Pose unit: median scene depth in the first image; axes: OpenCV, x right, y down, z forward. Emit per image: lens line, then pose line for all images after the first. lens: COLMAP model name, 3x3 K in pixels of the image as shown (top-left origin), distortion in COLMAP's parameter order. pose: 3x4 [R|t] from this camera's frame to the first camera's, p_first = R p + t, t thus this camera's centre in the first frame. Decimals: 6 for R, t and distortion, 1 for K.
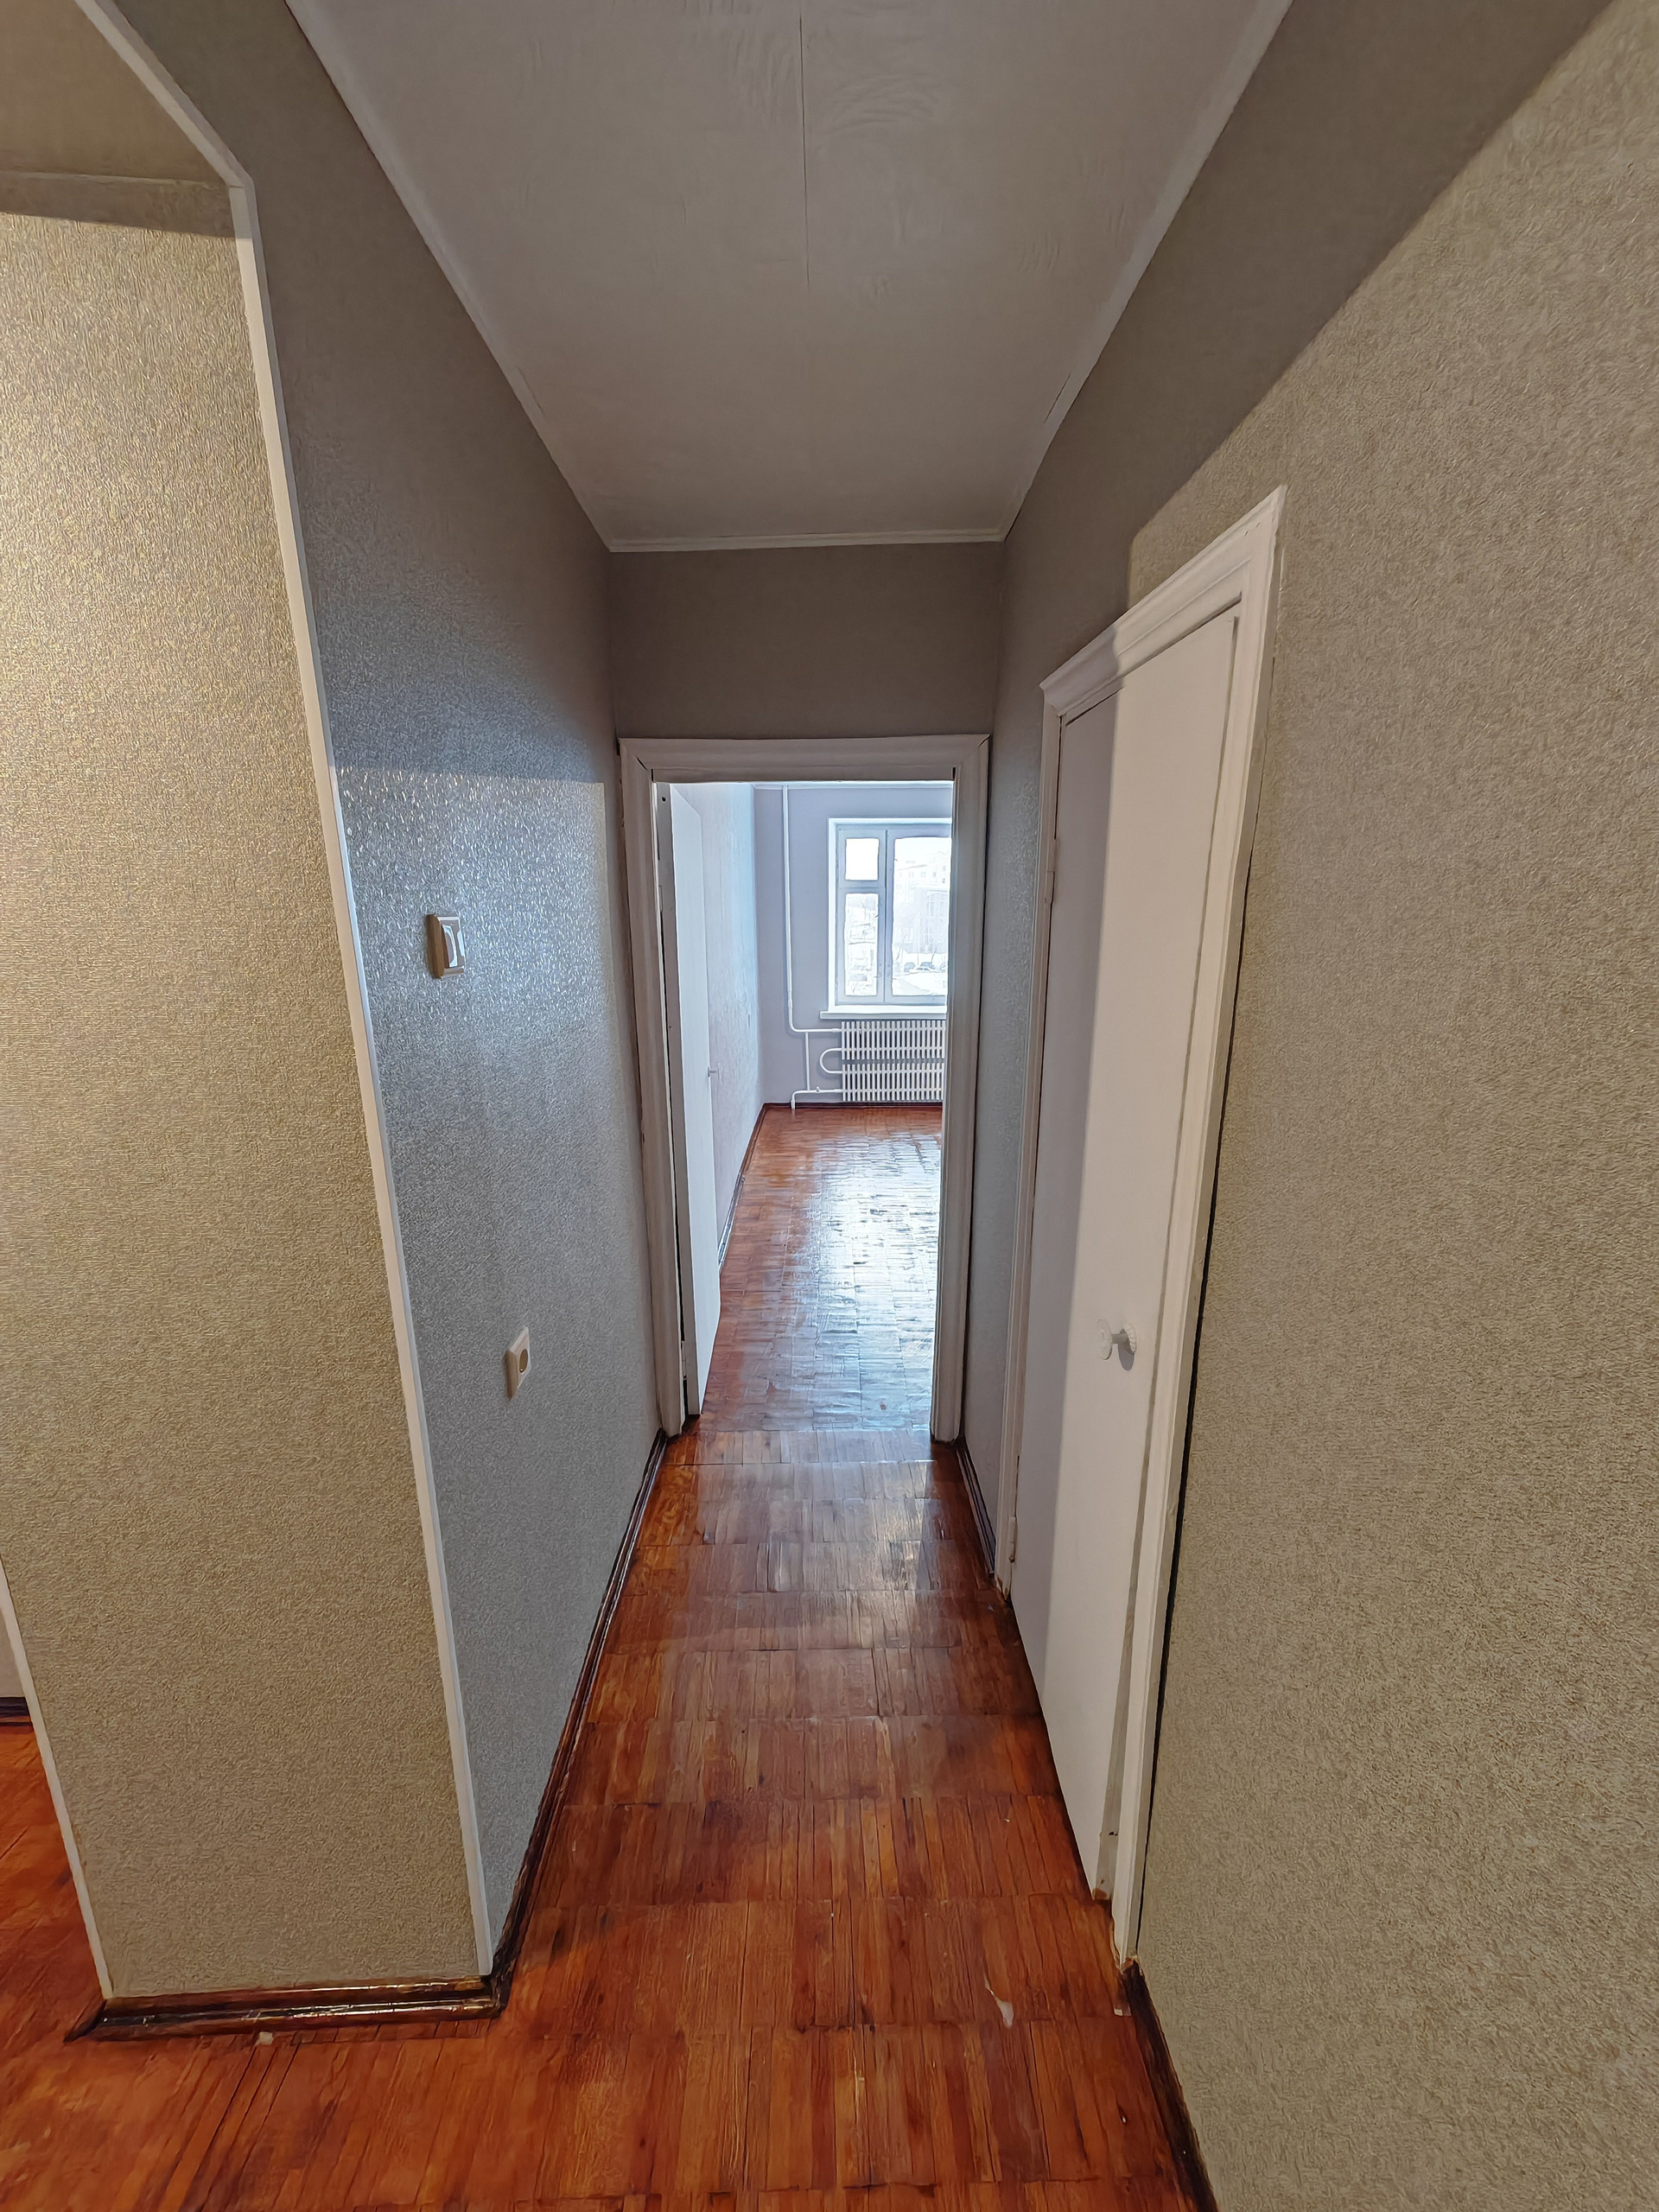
lens RADIAL K [[831.8, 0, 830.6], [0, 831.8, 1101.8], [0, 0, 1]] dist [0.001114, 0.000339]
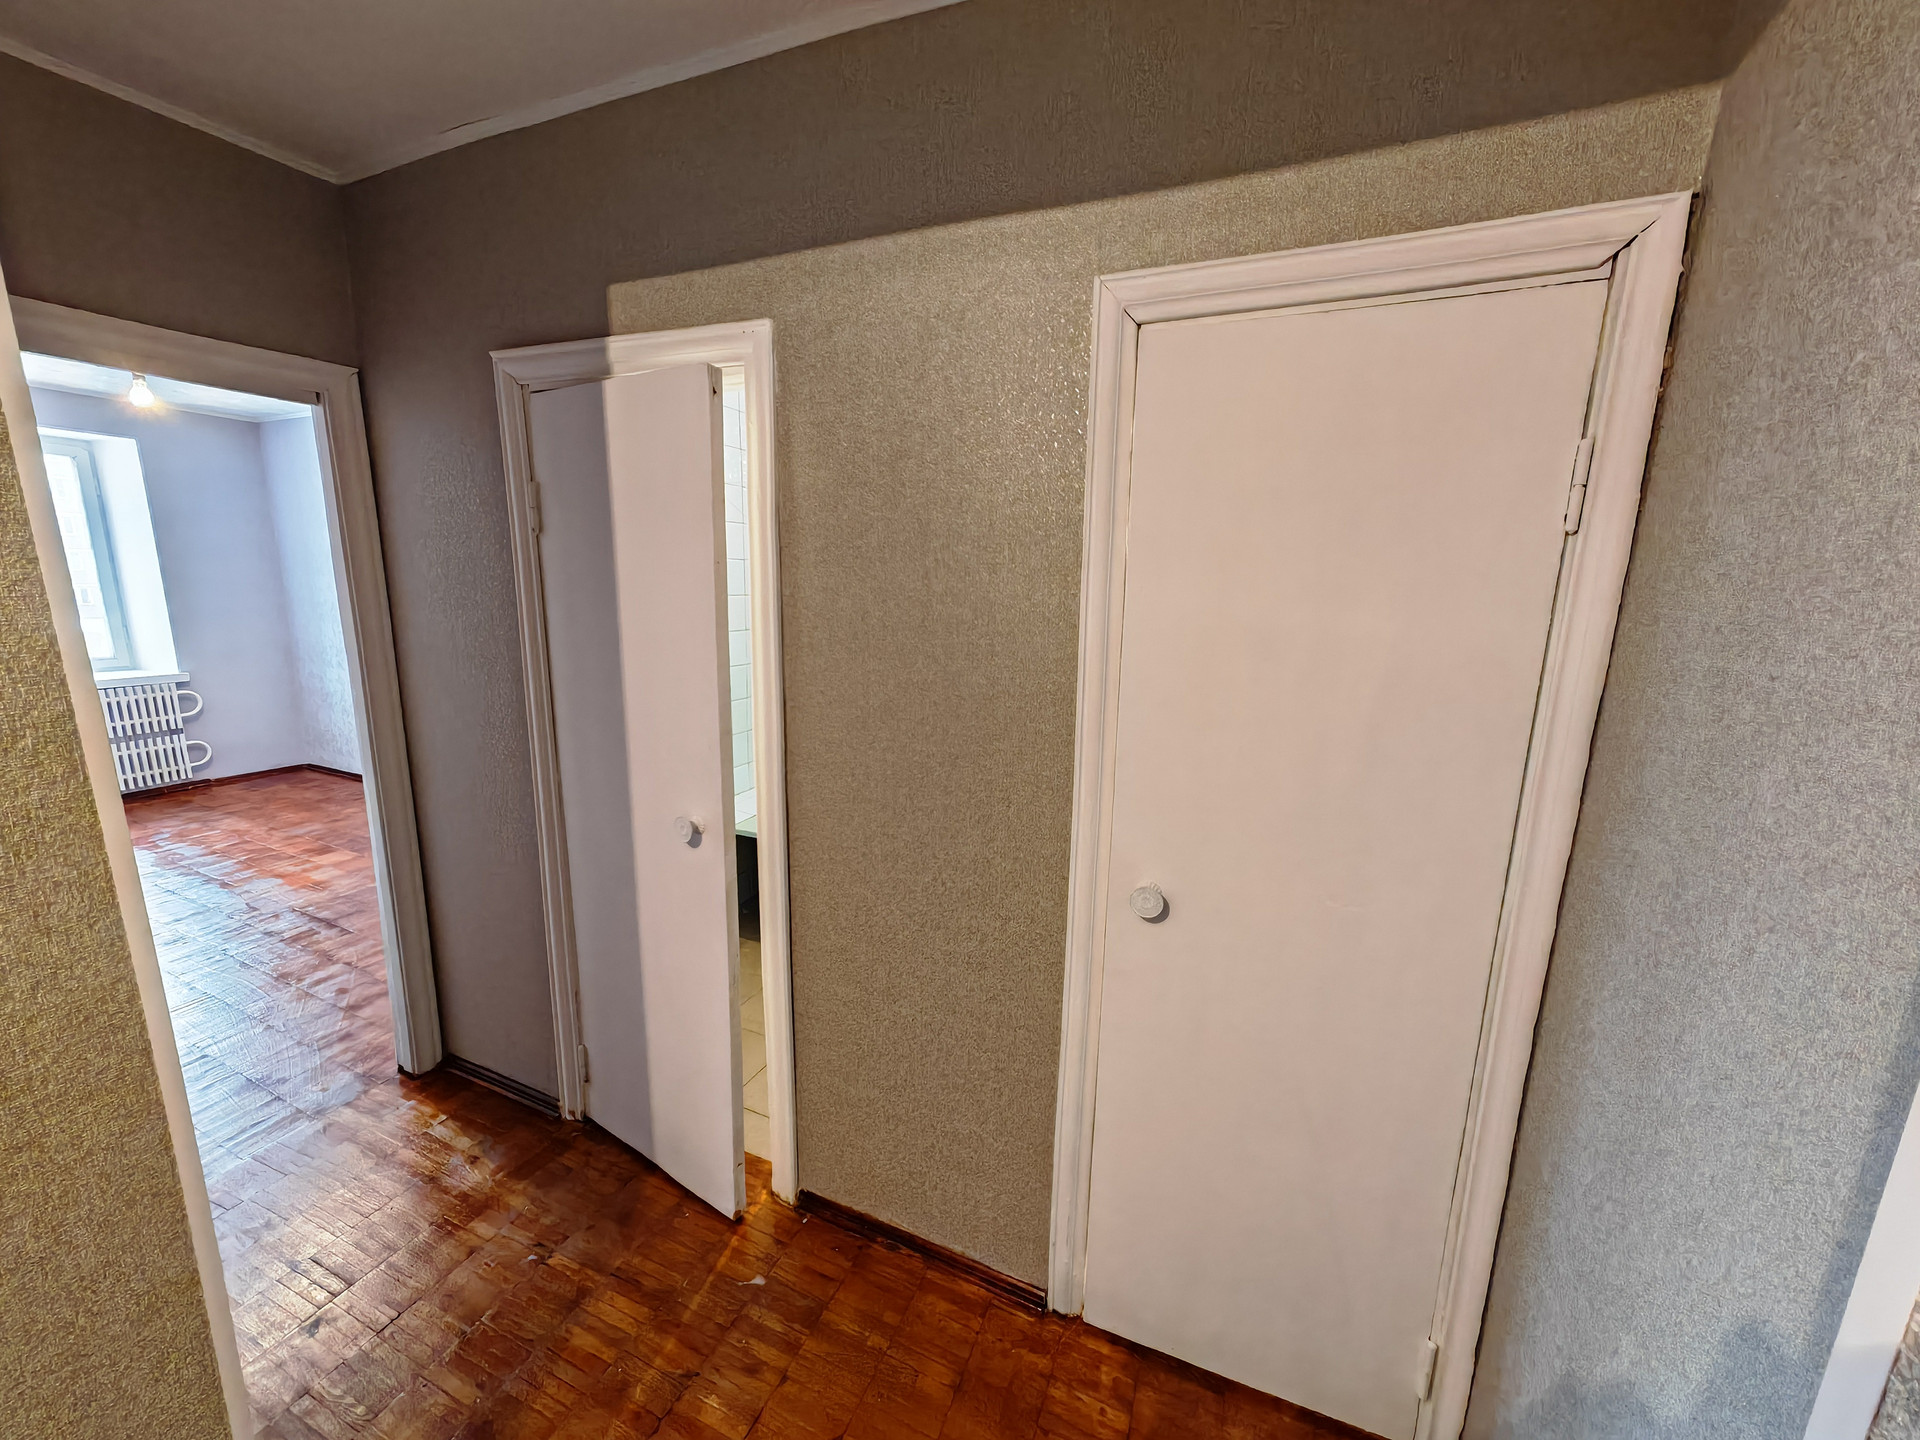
lens RADIAL K [[722.0, 0, 961.7], [0, 722.0, 715.8], [0, 0, 1]] dist [0.001114, 0.000339]
pose [[0.413336, -0.163488, 0.895782, -0.120725], [0.185877, 0.978185, 0.092759, 0.011618], [-0.891405, 0.128164, 0.434708, -0.001338]]
